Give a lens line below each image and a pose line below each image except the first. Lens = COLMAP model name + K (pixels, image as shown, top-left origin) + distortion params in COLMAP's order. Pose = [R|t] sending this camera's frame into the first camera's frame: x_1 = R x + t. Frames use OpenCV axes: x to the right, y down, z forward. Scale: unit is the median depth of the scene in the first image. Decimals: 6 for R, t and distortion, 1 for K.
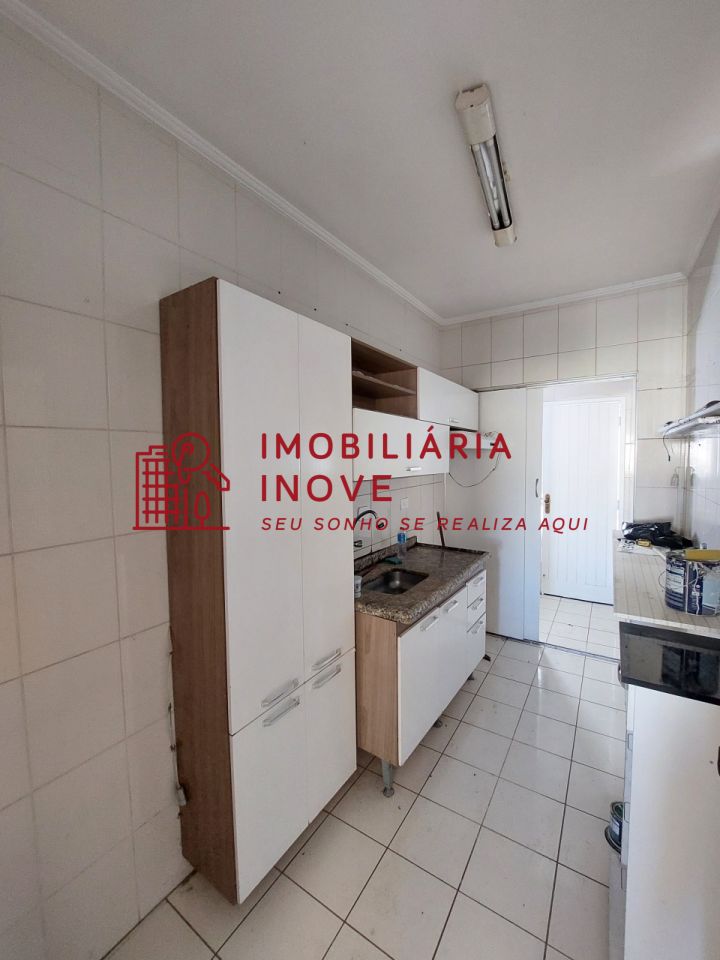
lens RADIAL K [[385.2, 0, 367.1], [0, 385.2, 476.8], [0, 0, 1]] dist [-0.013257, -0.000887]
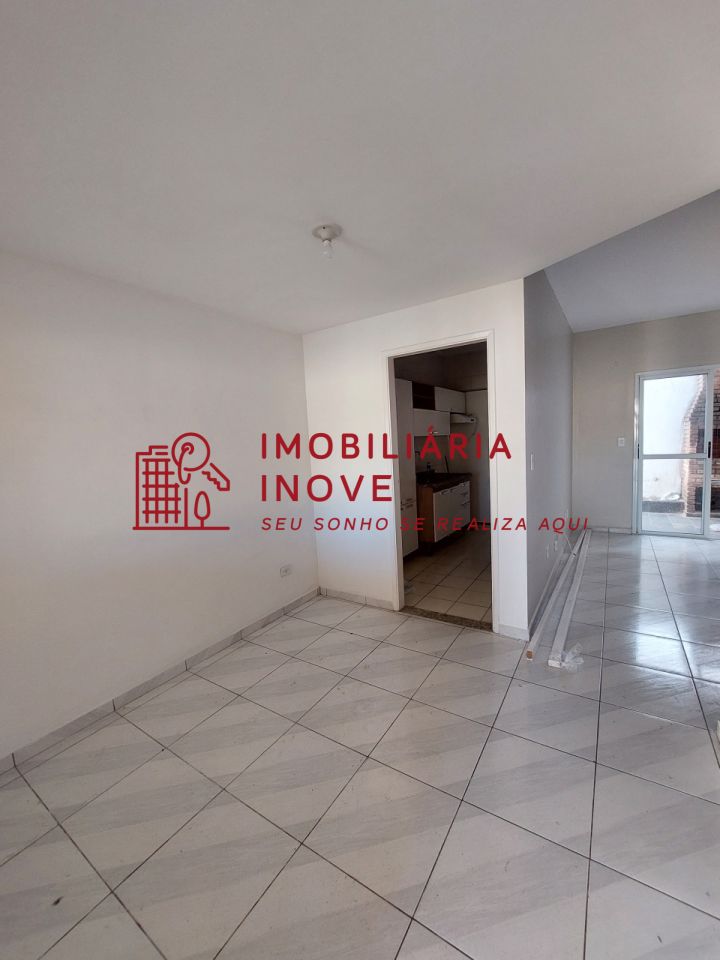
lens RADIAL K [[385.2, 0, 367.1], [0, 385.2, 476.8], [0, 0, 1]] dist [-0.013257, -0.000887]
pose [[0.999024, -0.043851, -0.005308, -0.318342], [0.044066, 0.997701, 0.051489, 0.125090], [0.003038, -0.051673, 0.998659, -1.477128]]
